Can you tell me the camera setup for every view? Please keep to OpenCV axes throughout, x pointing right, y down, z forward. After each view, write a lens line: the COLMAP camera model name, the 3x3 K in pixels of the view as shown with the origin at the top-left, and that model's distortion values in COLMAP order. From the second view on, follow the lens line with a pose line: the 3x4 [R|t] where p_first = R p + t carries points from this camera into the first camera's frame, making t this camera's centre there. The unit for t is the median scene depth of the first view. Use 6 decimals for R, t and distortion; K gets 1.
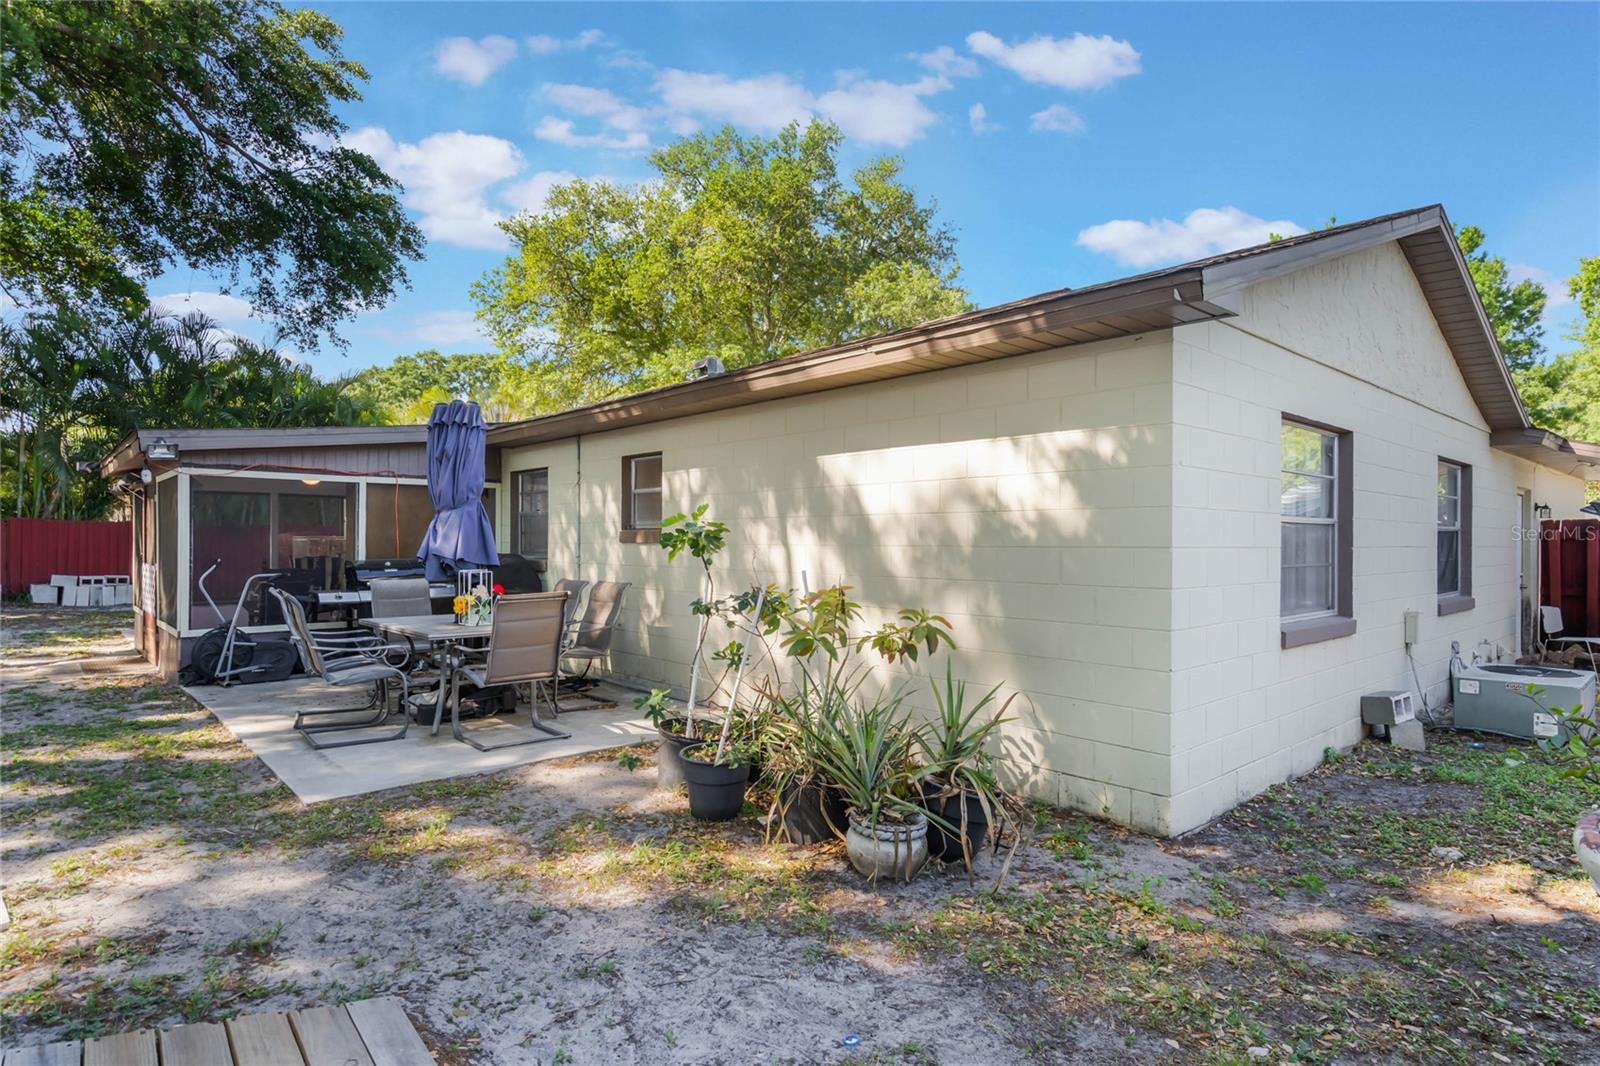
lens RADIAL K [[915.0, 0, 800.2], [0, 915.0, 548.9], [0, 0, 1]] dist [0.021972, -0.025667]
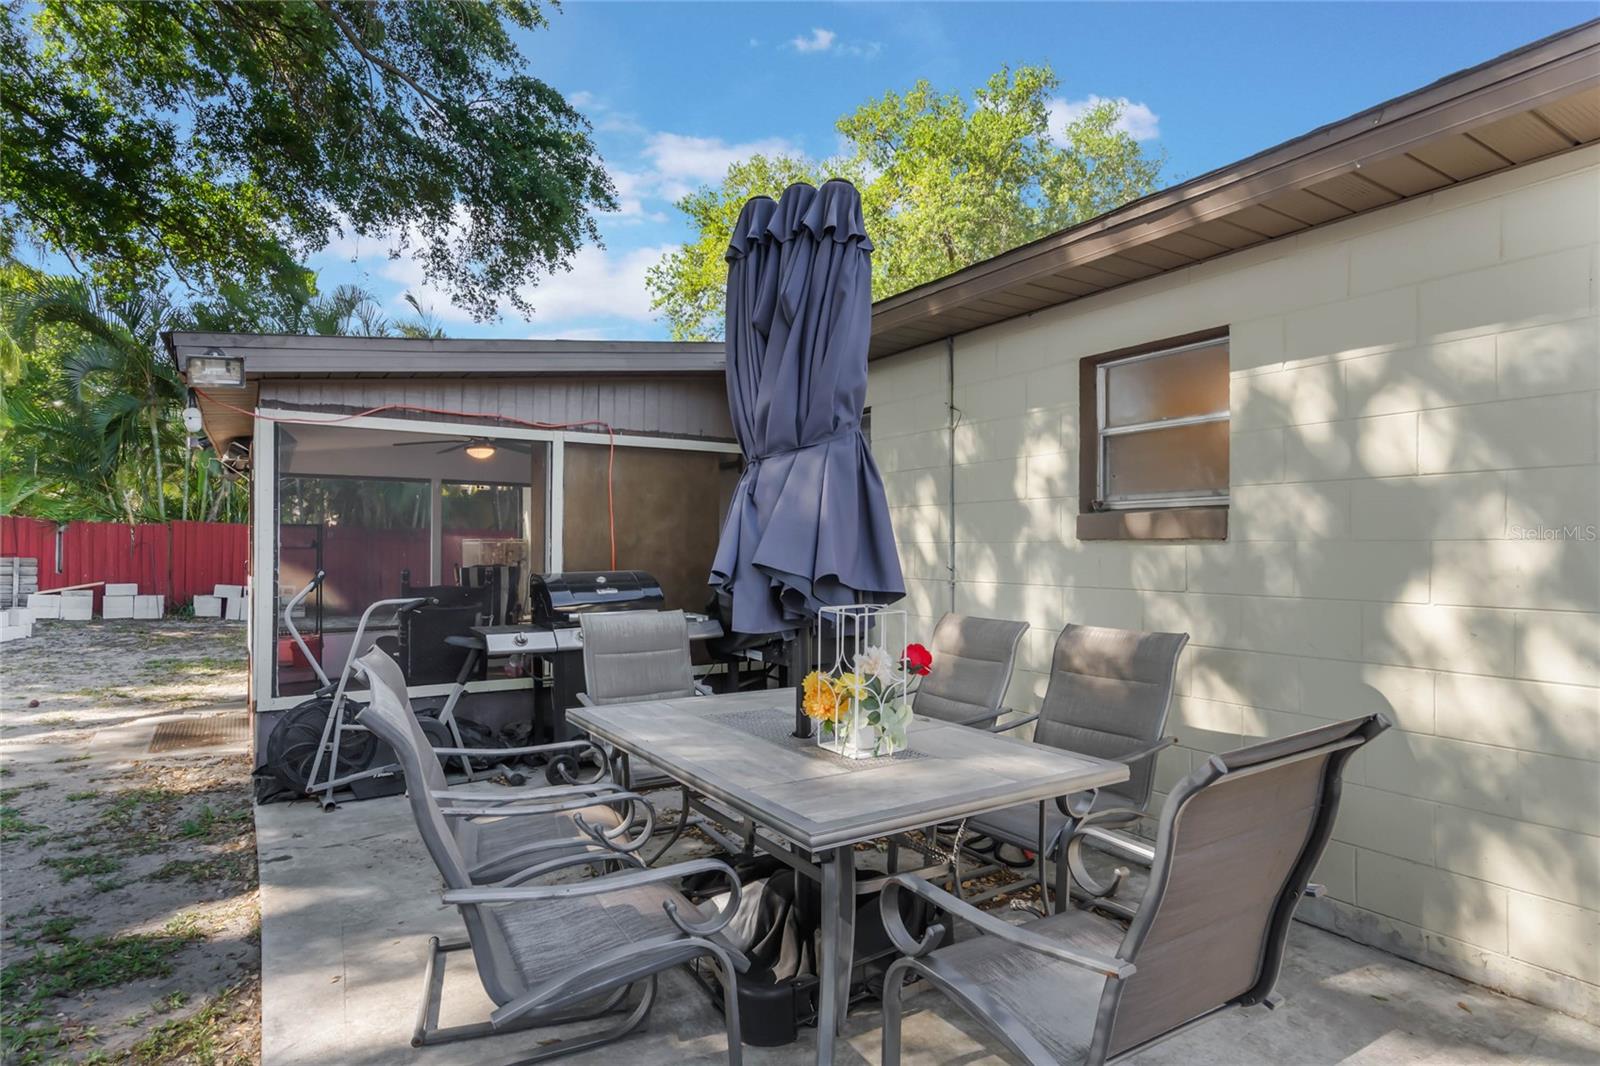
lens RADIAL K [[920.8, 0, 795.5], [0, 920.8, 546.0], [0, 0, 1]] dist [0.003346, 0.000836]
pose [[0.985396, -0.002750, -0.170253, -0.114822], [0.001016, 0.999947, -0.010268, 0.000656], [0.170273, 0.009945, 0.985347, 0.225554]]
